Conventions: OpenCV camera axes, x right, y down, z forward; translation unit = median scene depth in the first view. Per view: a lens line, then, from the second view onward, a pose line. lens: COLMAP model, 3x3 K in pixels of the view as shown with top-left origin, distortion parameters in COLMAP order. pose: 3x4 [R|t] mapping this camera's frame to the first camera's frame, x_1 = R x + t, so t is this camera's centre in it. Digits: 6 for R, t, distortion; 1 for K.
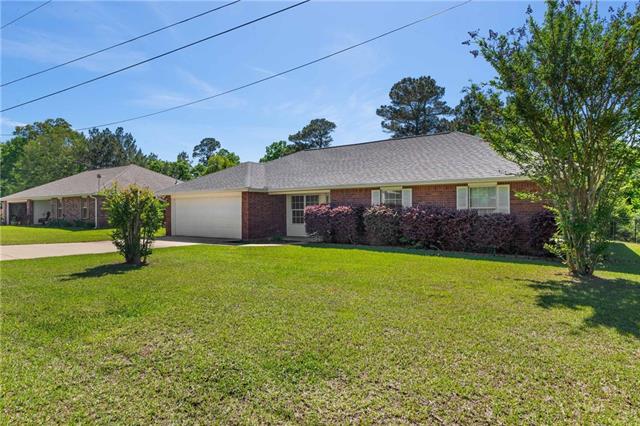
lens RADIAL K [[379.2, 0, 316.8], [0, 379.2, 215.1], [0, 0, 1]] dist [0.009060, 0.000337]
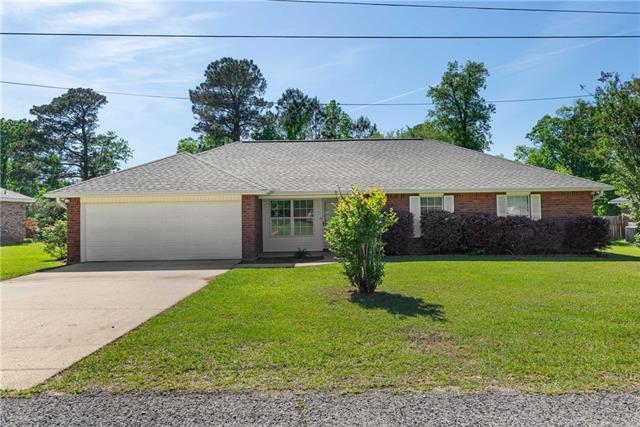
lens RADIAL K [[472.8, 0, 323.4], [0, 472.8, 210.8], [0, 0, 1]] dist [-0.003818, -0.001615]
pose [[0.807946, -0.002746, 0.589251, -0.718704], [0.017604, 0.999655, -0.019479, -0.010778], [-0.588994, 0.026111, 0.807715, 0.181419]]
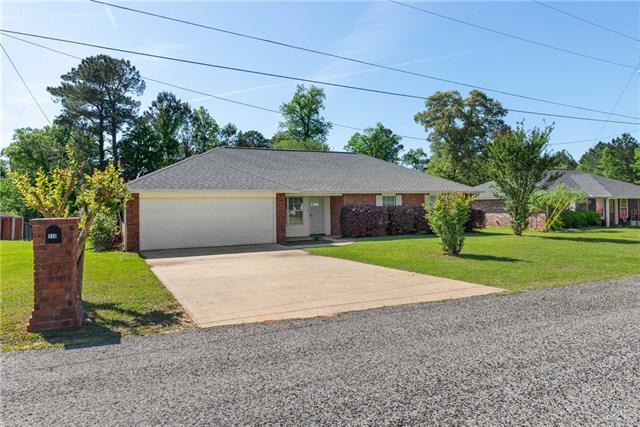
lens RADIAL K [[415.2, 0, 320.3], [0, 415.2, 212.6], [0, 0, 1]] dist [0.000489, 0.001063]
pose [[0.486721, -0.017794, 0.873376, -1.231424], [0.021552, 0.999733, 0.008358, -0.021306], [-0.873292, 0.014755, 0.486974, 0.461272]]
